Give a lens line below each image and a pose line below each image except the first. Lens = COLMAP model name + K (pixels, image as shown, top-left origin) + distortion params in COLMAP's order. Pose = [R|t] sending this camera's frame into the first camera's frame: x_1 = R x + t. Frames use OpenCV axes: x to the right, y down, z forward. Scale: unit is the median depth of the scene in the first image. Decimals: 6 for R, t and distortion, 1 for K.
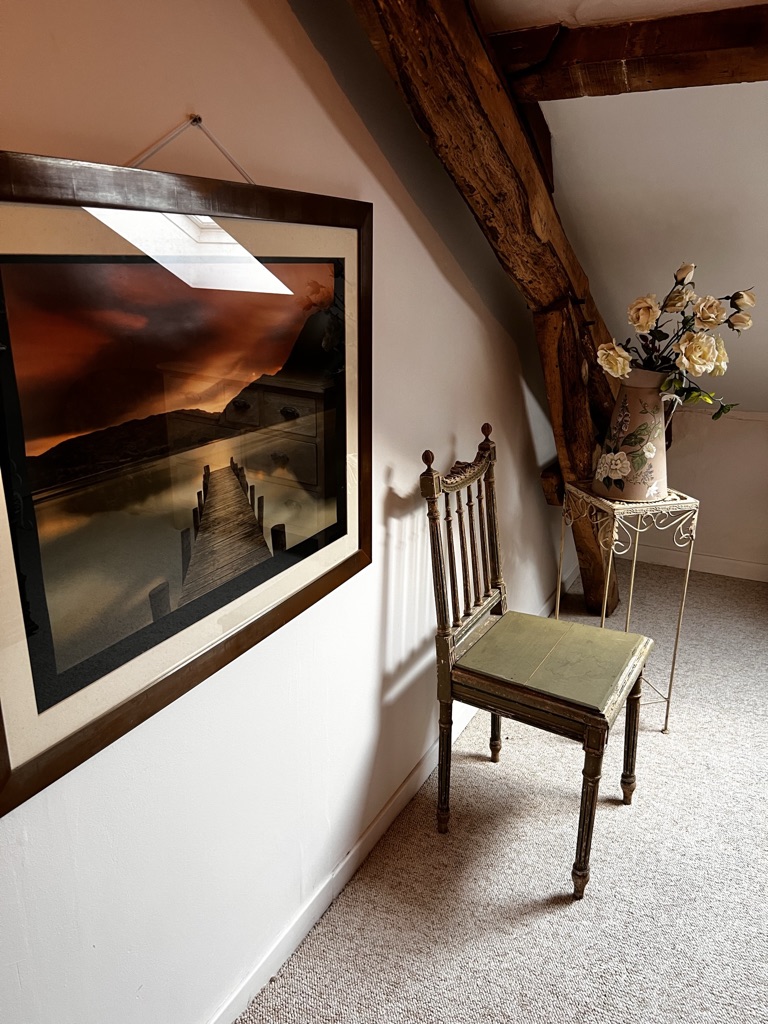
lens RADIAL K [[777.8, 0, 381.4], [0, 777.8, 515.1], [0, 0, 1]] dist [0.058561, -0.067955]
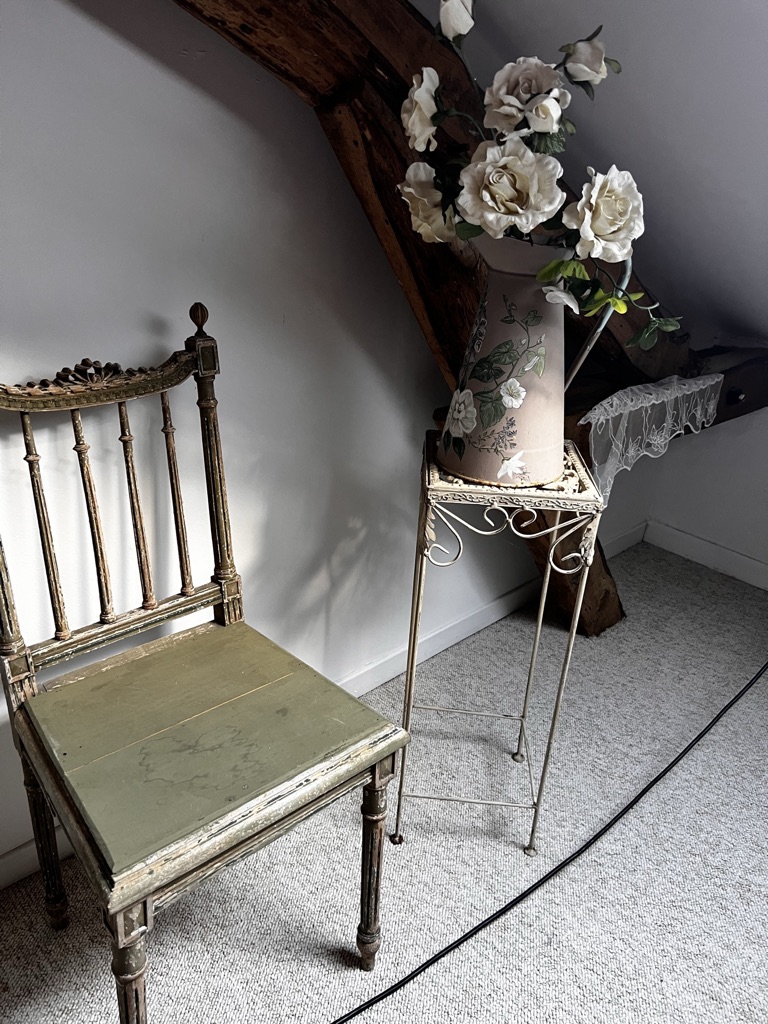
lens RADIAL K [[777.8, 0, 387.3], [0, 777.8, 514.5], [0, 0, 1]] dist [0.058561, -0.067955]
pose [[0.947629, 0.181001, -0.263131, 0.417816], [-0.150859, 0.979873, 0.130731, -0.057861], [0.281498, -0.084189, 0.955862, 0.445004]]
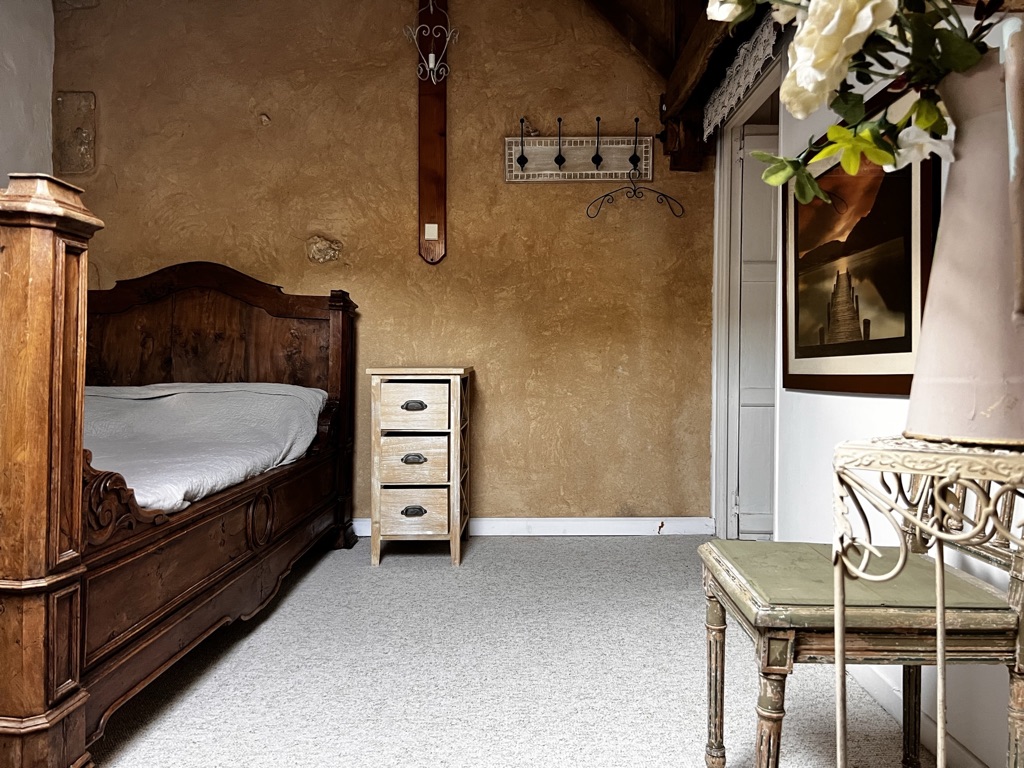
lens RADIAL K [[777.8, 0, 512.5], [0, 777.8, 379.6], [0, 0, 1]] dist [0.058561, -0.067955]
pose [[-0.895924, -0.007304, -0.444147, 0.690559], [-0.141505, 0.952469, 0.269778, -0.112408], [0.421066, 0.304549, -0.854373, 1.248906]]
